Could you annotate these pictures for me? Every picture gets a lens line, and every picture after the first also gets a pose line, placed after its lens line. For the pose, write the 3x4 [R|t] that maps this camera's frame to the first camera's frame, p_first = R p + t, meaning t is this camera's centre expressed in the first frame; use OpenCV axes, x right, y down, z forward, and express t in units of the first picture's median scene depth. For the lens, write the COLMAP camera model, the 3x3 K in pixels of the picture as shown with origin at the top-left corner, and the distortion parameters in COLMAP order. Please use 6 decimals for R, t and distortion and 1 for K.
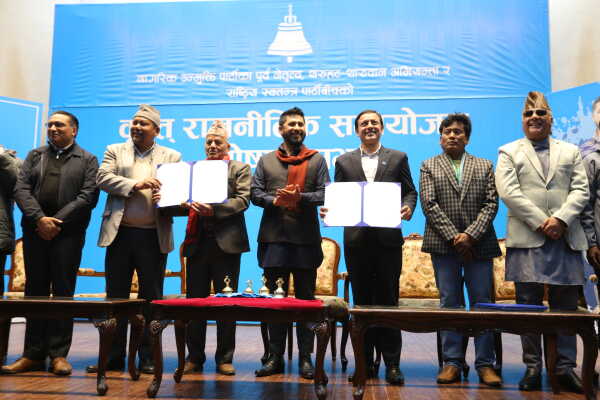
lens RADIAL K [[565.9, 0, 300.0], [0, 565.9, 200.0], [0, 0, 1]] dist [0.007953, 0.036355]
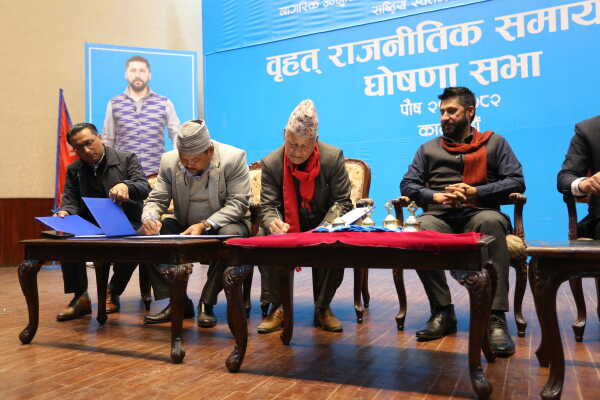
lens RADIAL K [[514.9, 0, 300.0], [0, 514.9, 200.0], [0, 0, 1]] dist [-0.031035, 0.102562]
pose [[0.944707, -0.044802, -0.324840, 0.014784], [0.077992, 0.992894, 0.089880, 0.028749], [0.318505, -0.110246, 0.941488, 0.157657]]
